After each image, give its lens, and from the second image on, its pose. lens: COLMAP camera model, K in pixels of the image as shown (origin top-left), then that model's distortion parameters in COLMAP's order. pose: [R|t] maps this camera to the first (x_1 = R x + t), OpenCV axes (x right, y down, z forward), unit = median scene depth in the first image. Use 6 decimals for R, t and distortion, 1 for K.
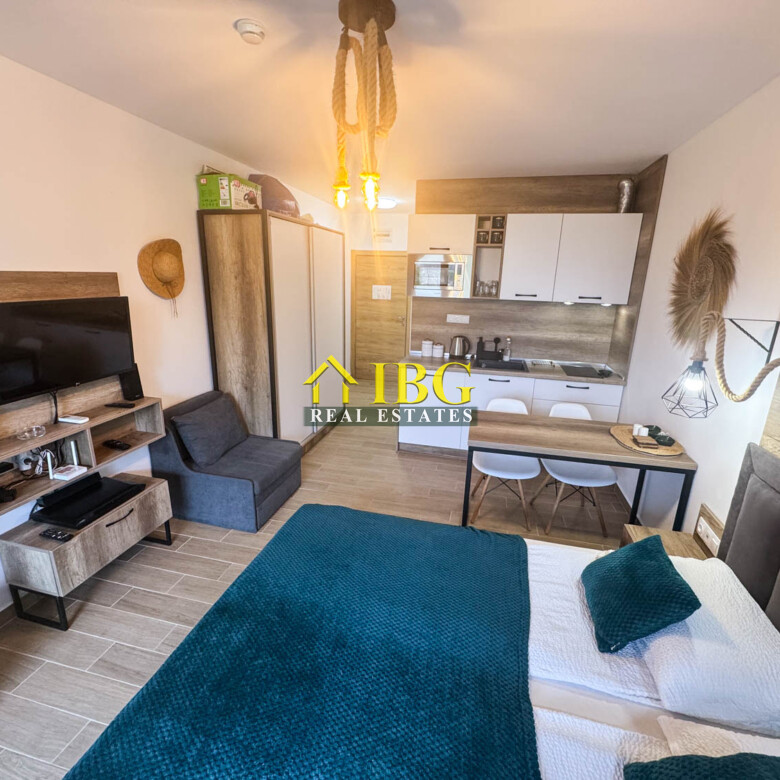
lens RADIAL K [[414.2, 0, 389.6], [0, 414.2, 389.1], [0, 0, 1]] dist [-0.002900, -0.000019]
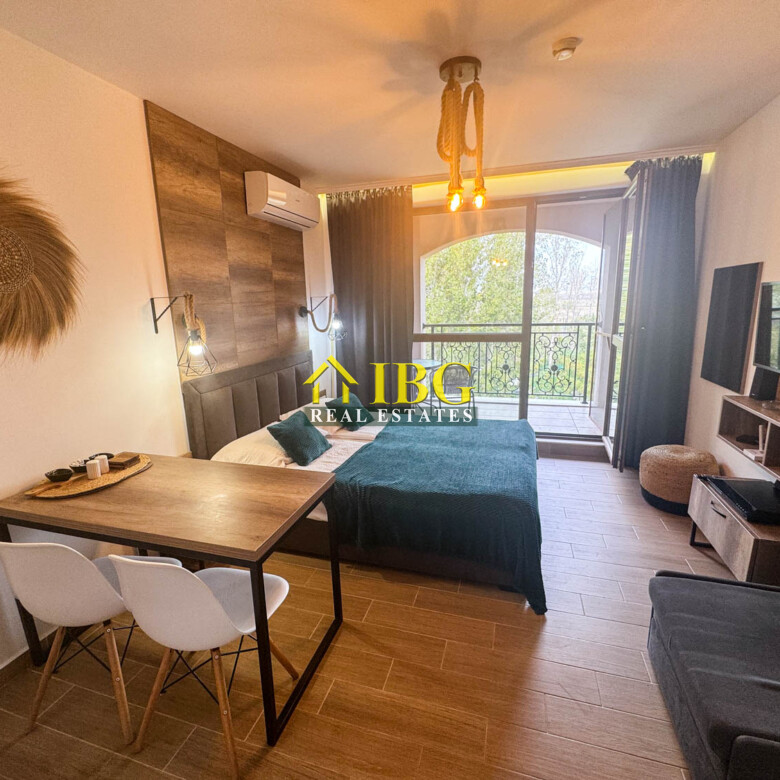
lens RADIAL K [[414.2, 0, 389.3], [0, 414.2, 389.9], [0, 0, 1]] dist [-0.002900, -0.000019]
pose [[-0.997802, -0.011471, 0.065261, 0.038020], [0.020037, 0.886557, 0.462186, -0.296514], [-0.063160, 0.462478, -0.884378, 1.330873]]
